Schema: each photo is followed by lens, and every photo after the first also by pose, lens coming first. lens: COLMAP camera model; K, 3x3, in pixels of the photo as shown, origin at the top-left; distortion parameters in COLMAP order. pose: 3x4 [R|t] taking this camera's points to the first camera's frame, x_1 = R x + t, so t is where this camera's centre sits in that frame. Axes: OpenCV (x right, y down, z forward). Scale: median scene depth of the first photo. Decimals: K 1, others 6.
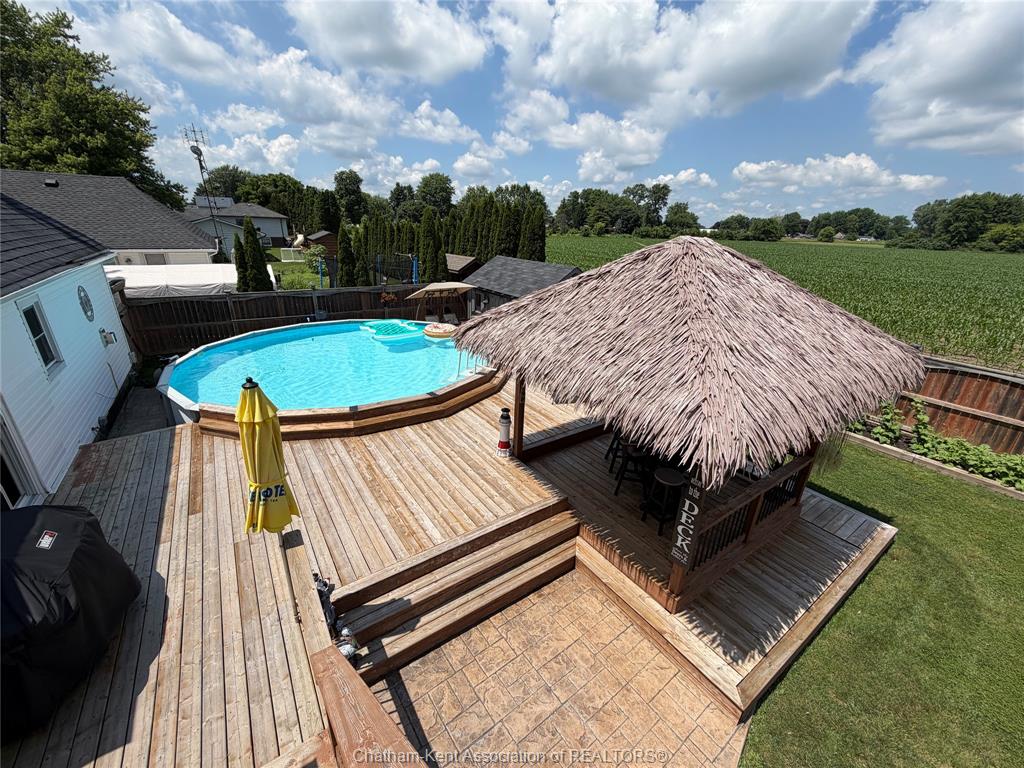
lens RADIAL K [[409.9, 0, 515.7], [0, 409.9, 385.3], [0, 0, 1]] dist [0.000620, 0.000995]
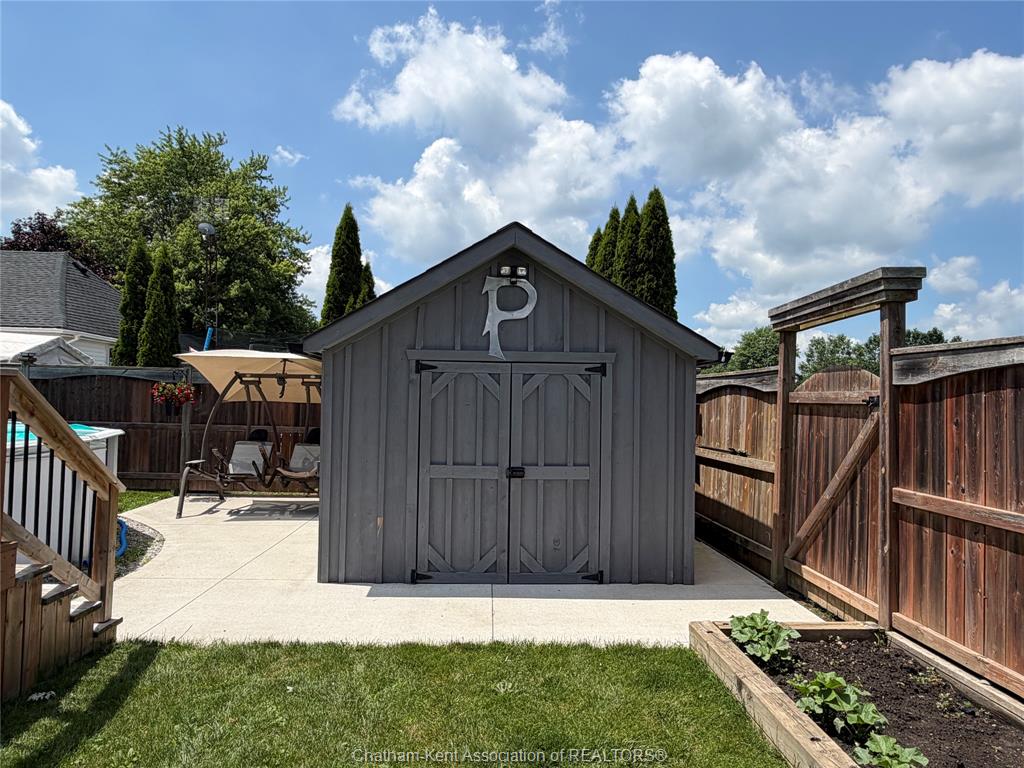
lens RADIAL K [[698.5, 0, 504.9], [0, 698.5, 383.1], [0, 0, 1]] dist [-0.004222, 0.000324]
pose [[0.841098, -0.025845, -0.540265, 0.568773], [-0.196214, 0.916236, -0.349302, -0.079775], [0.504038, 0.399805, 0.765573, 1.096607]]
